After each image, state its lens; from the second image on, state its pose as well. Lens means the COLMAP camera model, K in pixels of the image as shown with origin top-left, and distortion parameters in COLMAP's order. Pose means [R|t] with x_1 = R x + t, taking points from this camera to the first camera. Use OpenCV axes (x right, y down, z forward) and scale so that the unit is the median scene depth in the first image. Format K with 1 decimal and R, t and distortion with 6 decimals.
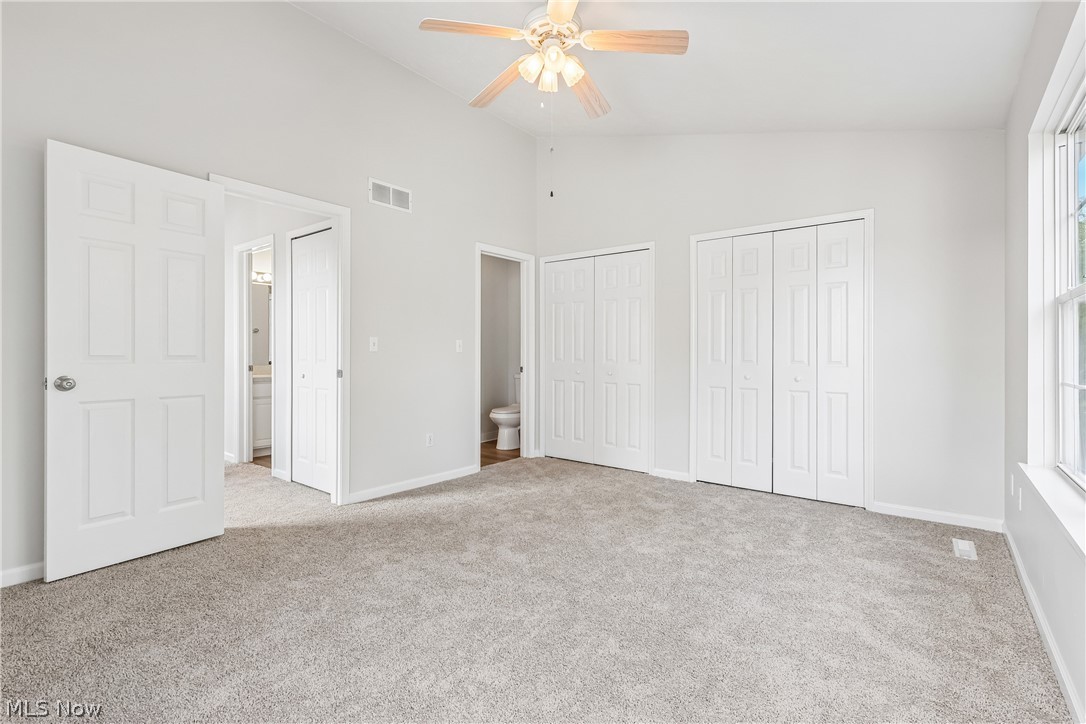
lens RADIAL K [[508.4, 0, 548.4], [0, 508.4, 358.5], [0, 0, 1]] dist [0.003394, 0.000039]
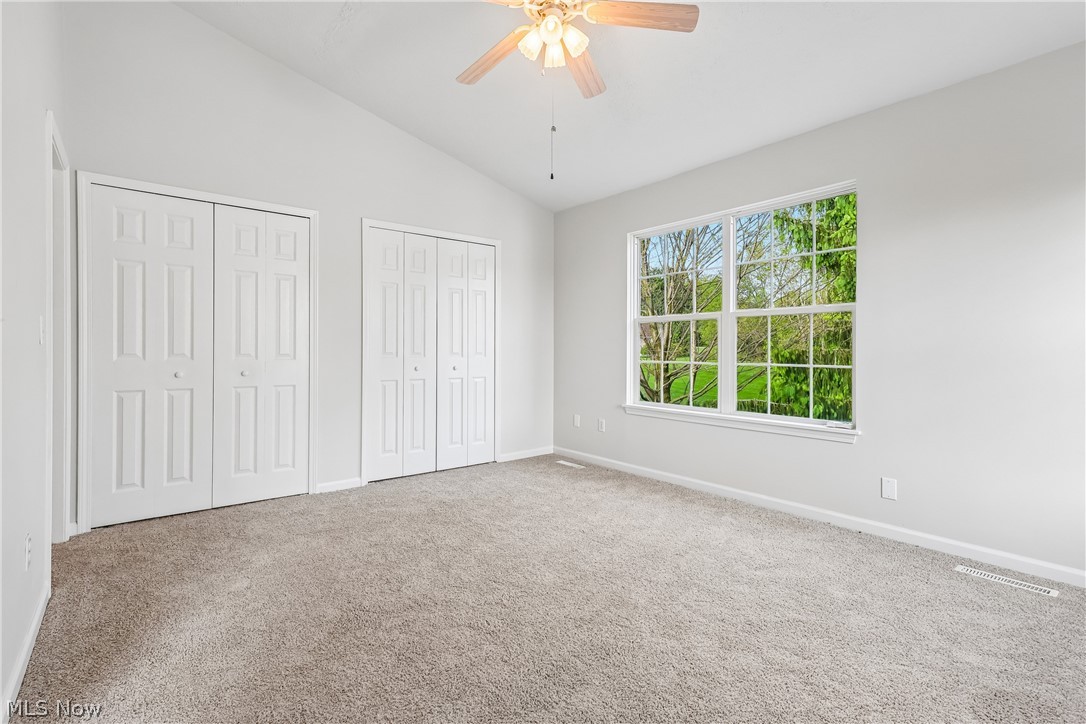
lens RADIAL K [[508.4, 0, 549.4], [0, 508.4, 351.7], [0, 0, 1]] dist [0.003394, 0.000039]
pose [[0.213368, -0.007649, 0.976942, -0.523854], [0.007034, 0.999955, 0.006293, -0.002900], [-0.976947, 0.005529, 0.213412, 0.454535]]
